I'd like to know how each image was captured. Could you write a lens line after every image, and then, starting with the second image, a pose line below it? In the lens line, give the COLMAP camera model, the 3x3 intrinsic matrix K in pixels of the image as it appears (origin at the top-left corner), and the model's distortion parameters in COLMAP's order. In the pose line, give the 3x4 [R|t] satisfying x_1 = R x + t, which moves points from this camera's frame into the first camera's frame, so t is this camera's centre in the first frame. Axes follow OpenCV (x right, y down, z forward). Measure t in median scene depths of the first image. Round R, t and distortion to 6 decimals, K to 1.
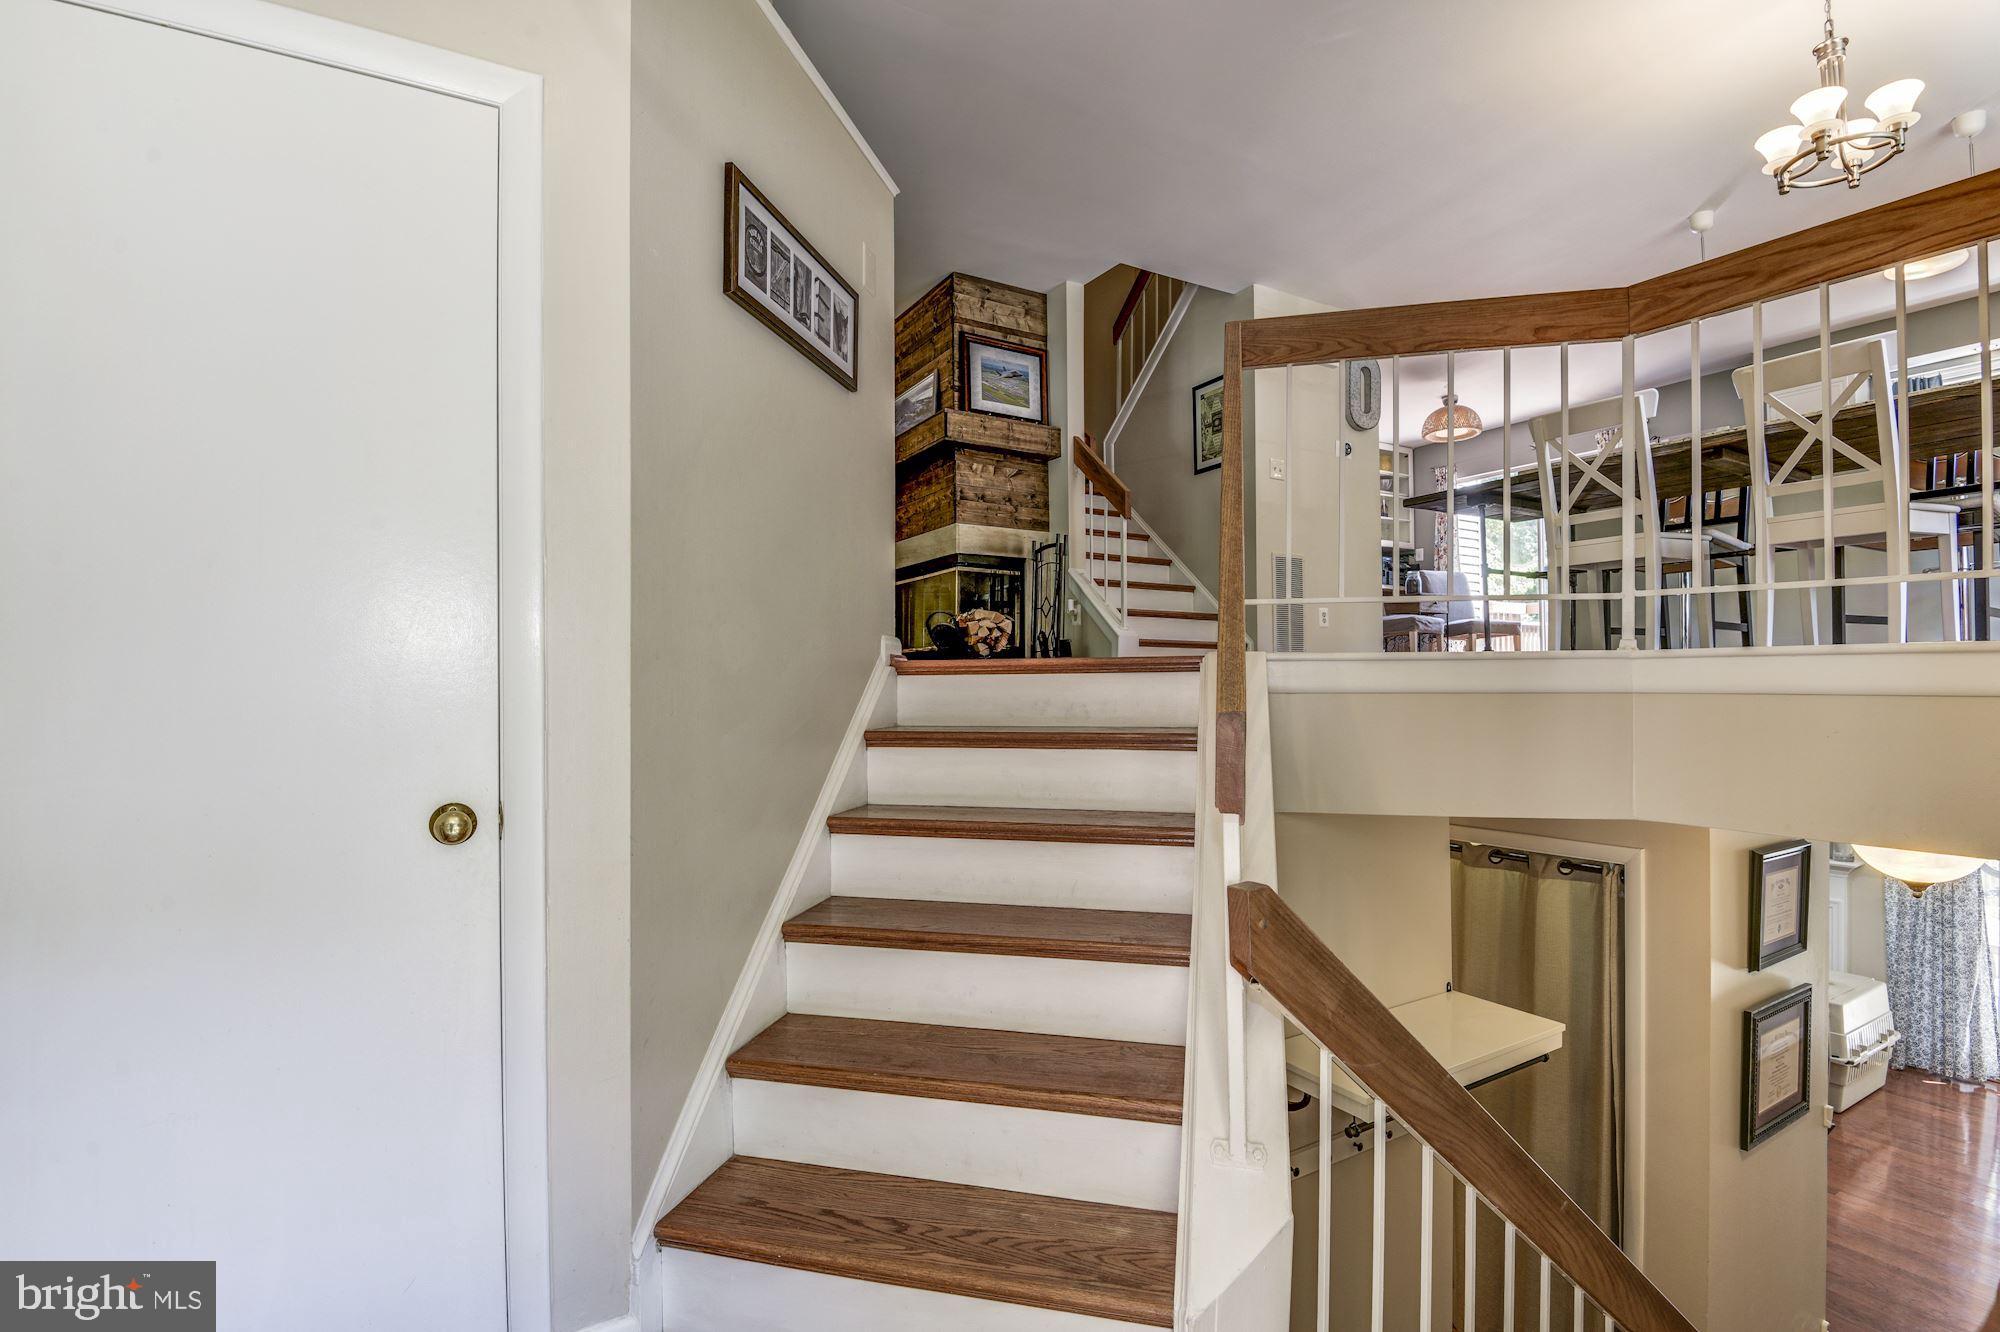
lens RADIAL K [[913.2, 0, 971.2], [0, 913.2, 689.0], [0, 0, 1]] dist [-0.000226, 0.000014]
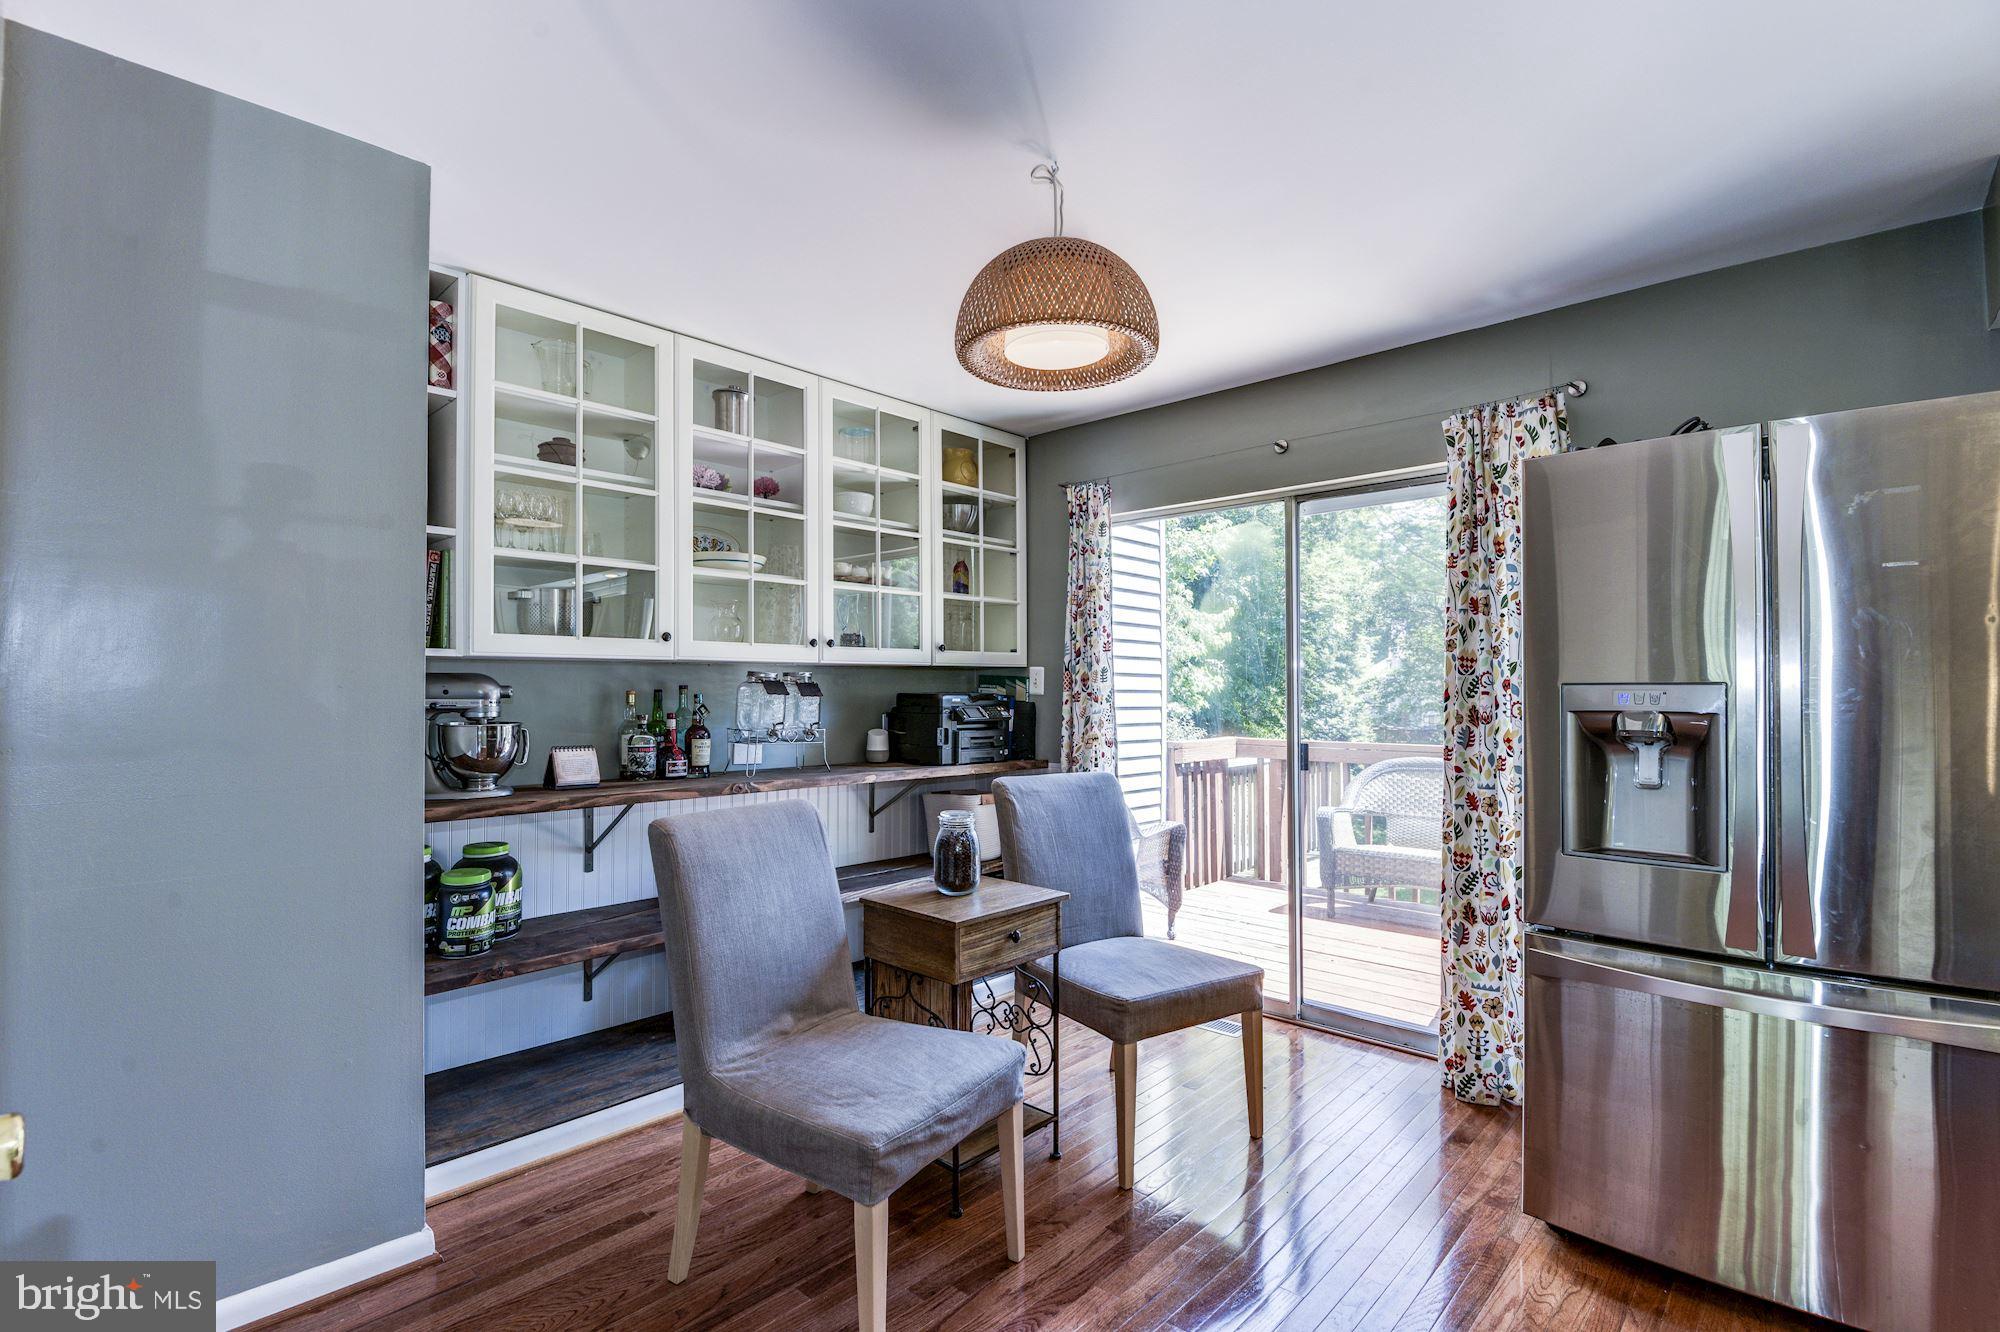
lens RADIAL K [[919.5, 0, 1002.4], [0, 919.5, 676.7], [0, 0, 1]] dist [-0.002655, -0.013178]
pose [[0.942926, 0.006469, 0.332939, 0.336816], [0.001471, 0.999721, -0.023589, -0.141945], [-0.332998, 0.022732, 0.942653, 0.604796]]
